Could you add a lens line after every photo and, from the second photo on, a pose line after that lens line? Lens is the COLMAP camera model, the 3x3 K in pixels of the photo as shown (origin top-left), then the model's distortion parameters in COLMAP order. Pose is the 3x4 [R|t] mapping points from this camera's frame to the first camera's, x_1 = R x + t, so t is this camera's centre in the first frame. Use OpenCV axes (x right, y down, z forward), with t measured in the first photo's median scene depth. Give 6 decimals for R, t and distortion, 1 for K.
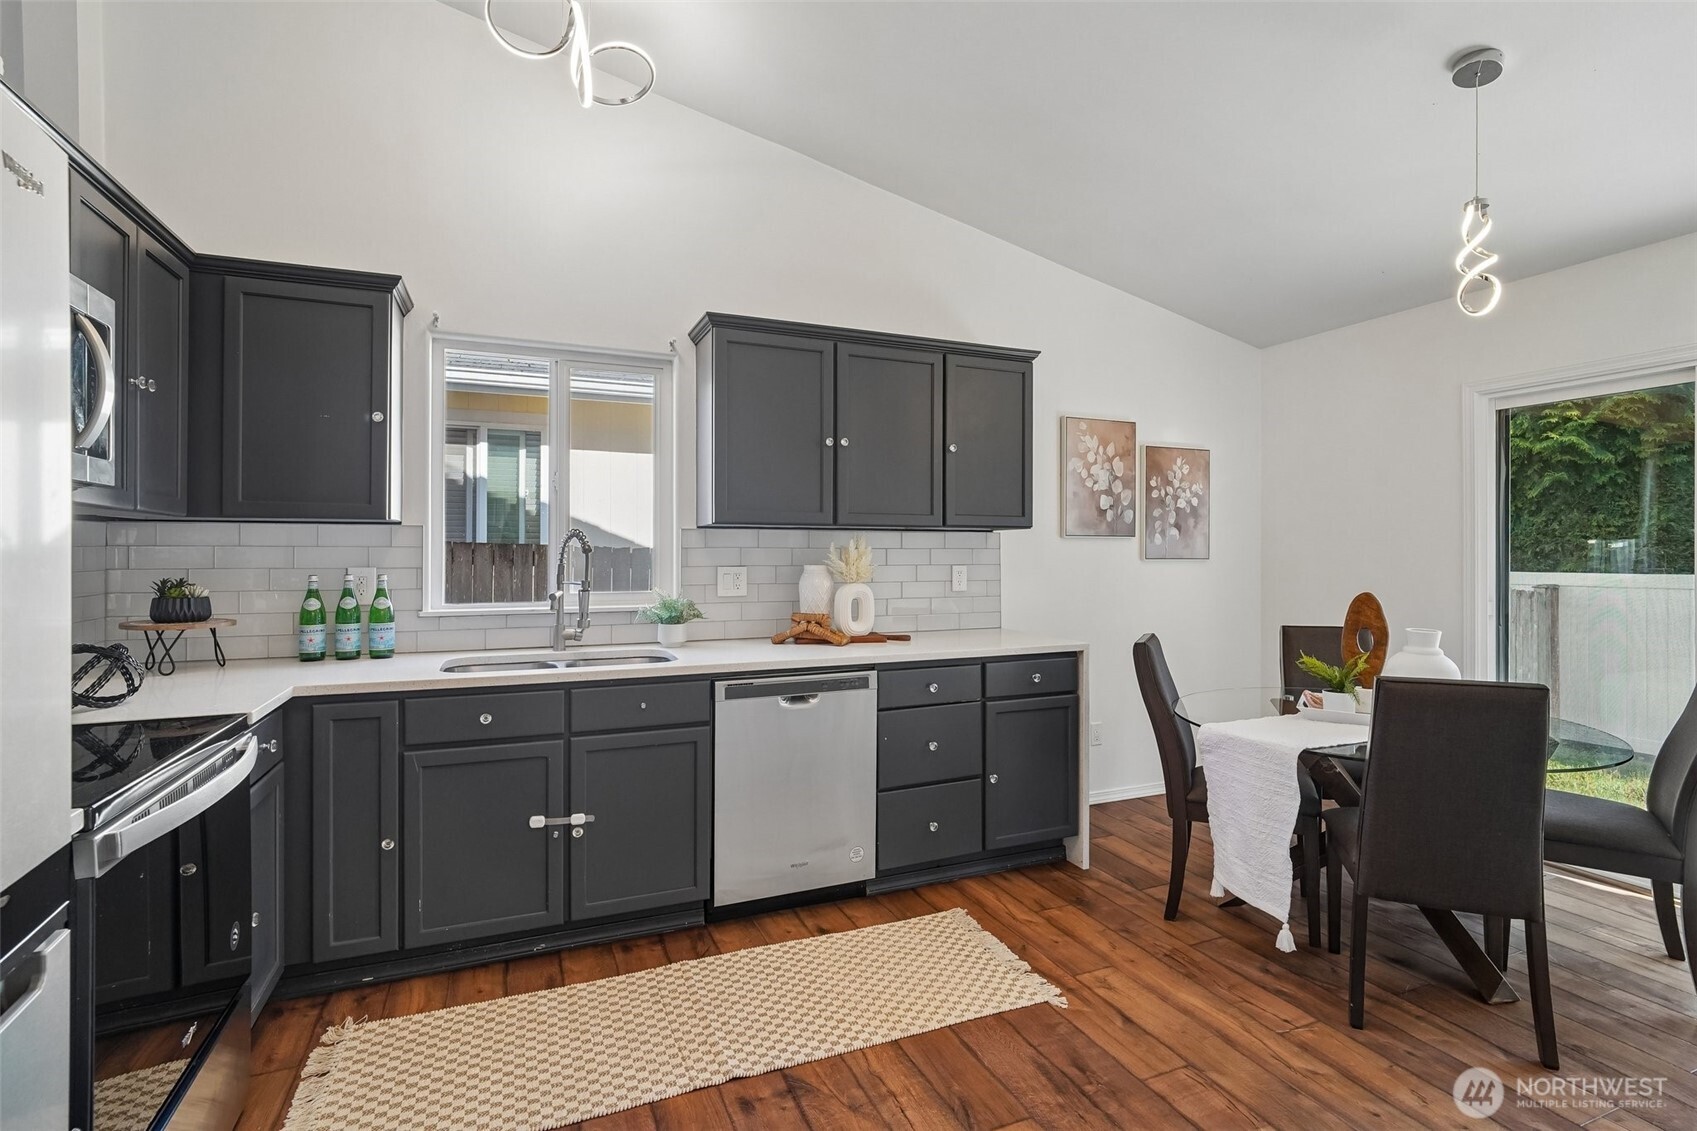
lens RADIAL K [[800.8, 0, 858.7], [0, 800.8, 551.3], [0, 0, 1]] dist [-0.005926, -0.000584]
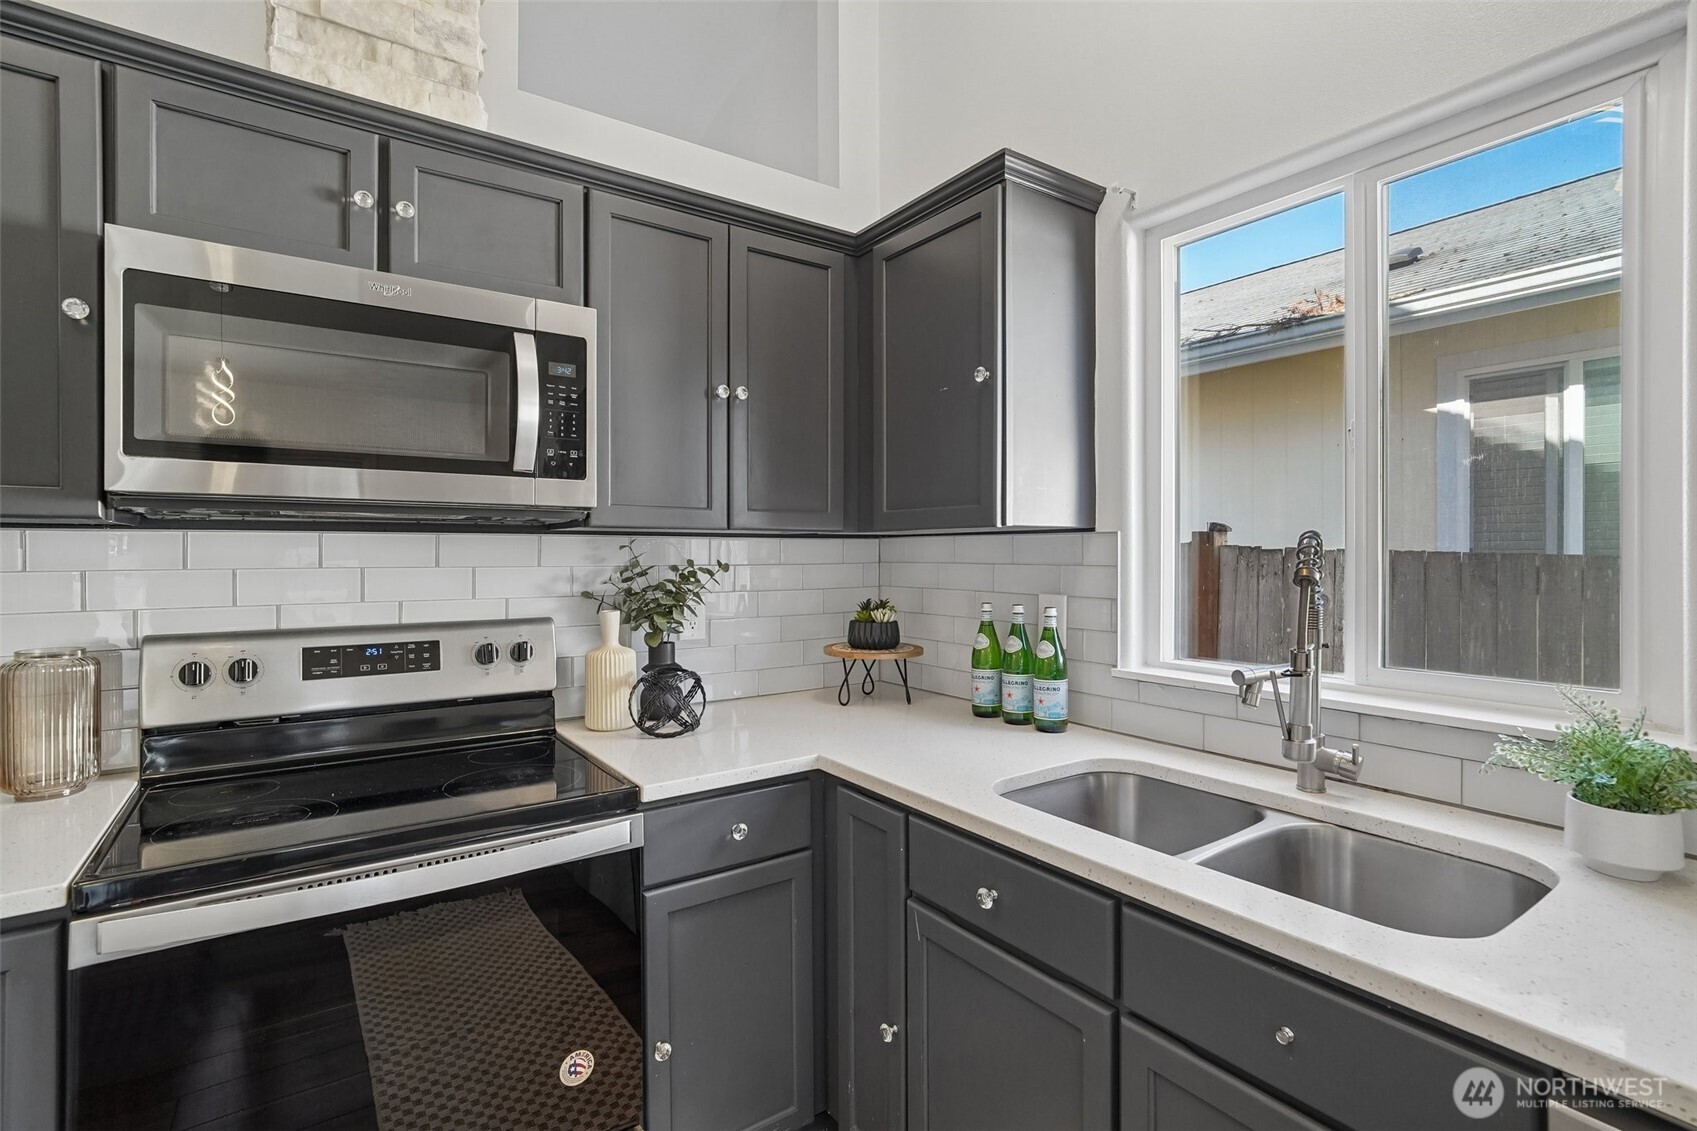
lens RADIAL K [[795.4, 0, 846.8], [0, 795.4, 554.5], [0, 0, 1]] dist [-0.017824, 0.007961]
pose [[0.204782, 0.000122, -0.978808, 0.023012], [0.003899, 0.999992, 0.000940, -0.014926], [0.978800, -0.004009, 0.204780, 0.617387]]
